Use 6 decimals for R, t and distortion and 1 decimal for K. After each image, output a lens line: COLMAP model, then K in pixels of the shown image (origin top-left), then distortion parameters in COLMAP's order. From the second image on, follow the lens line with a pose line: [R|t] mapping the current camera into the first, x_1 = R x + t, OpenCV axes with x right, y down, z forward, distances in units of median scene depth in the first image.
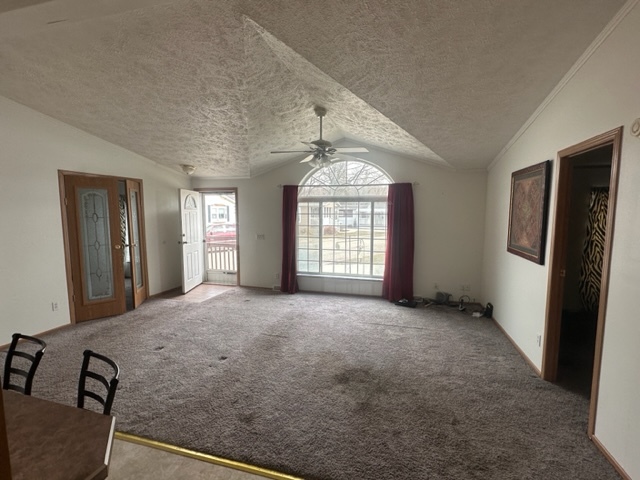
lens RADIAL K [[301.5, 0, 319.1], [0, 301.5, 243.0], [0, 0, 1]] dist [-0.001643, -0.000398]
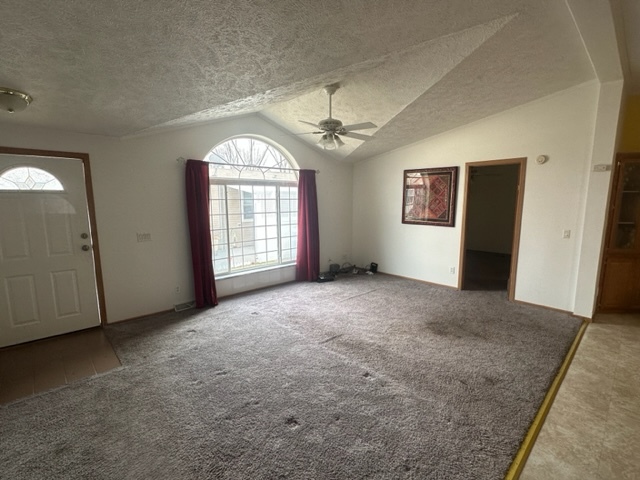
lens RADIAL K [[307.2, 0, 321.1], [0, 307.2, 238.4], [0, 0, 1]] dist [0.017884, -0.000108]
pose [[0.515079, -0.117321, 0.849076, -0.693954], [0.090452, 0.992497, 0.082267, -0.045198], [-0.852357, 0.034427, 0.521826, 0.429579]]
